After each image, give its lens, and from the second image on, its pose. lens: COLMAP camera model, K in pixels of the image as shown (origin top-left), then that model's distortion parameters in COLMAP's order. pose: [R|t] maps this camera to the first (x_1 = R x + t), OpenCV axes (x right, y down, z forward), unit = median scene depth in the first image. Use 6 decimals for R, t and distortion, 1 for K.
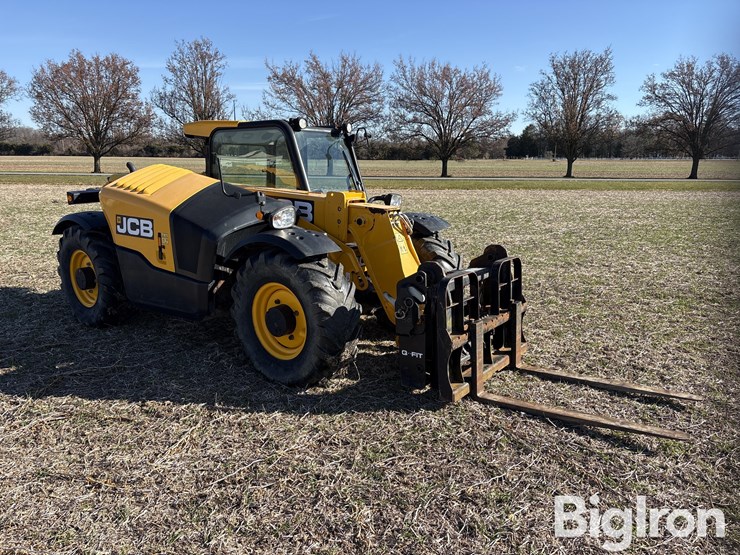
lens RADIAL K [[558.0, 0, 375.5], [0, 558.0, 279.0], [0, 0, 1]] dist [0.026525, -0.013752]
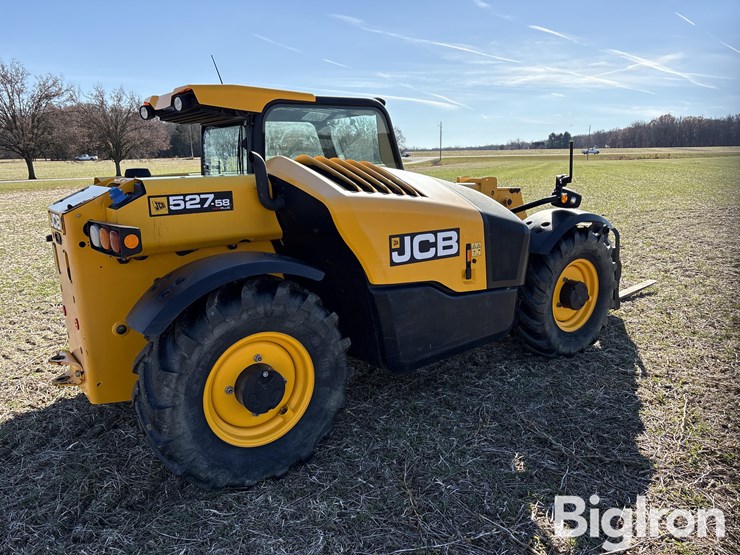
lens RADIAL K [[558.0, 0, 363.8], [0, 558.0, 275.4], [0, 0, 1]] dist [0.026525, -0.013752]
pose [[0.277347, -0.204746, 0.938700, -1.070823], [0.214861, 0.965502, 0.147109, -0.171640], [-0.936436, 0.160890, 0.311771, 0.858255]]
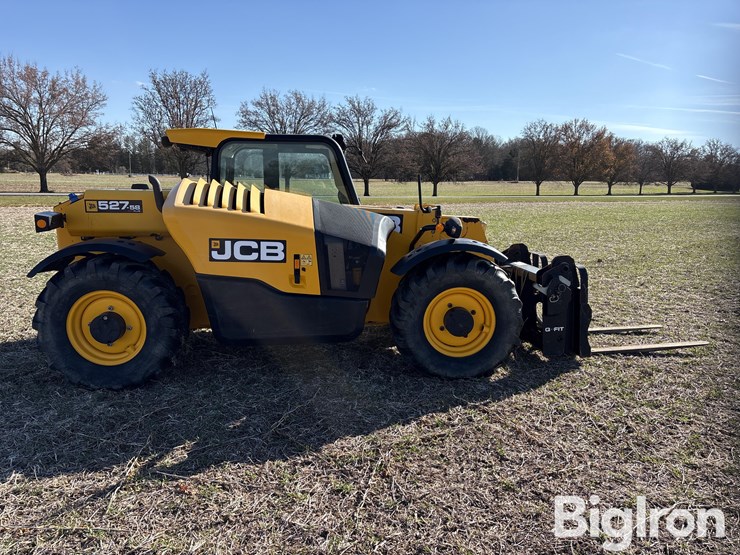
lens RADIAL K [[558.0, 0, 367.4], [0, 558.0, 276.6], [0, 0, 1]] dist [0.026525, -0.013752]
pose [[0.752230, -0.099540, 0.651339, -0.847655], [0.120248, 0.992661, 0.012828, -0.042117], [-0.647835, 0.068673, 0.758679, 0.227013]]
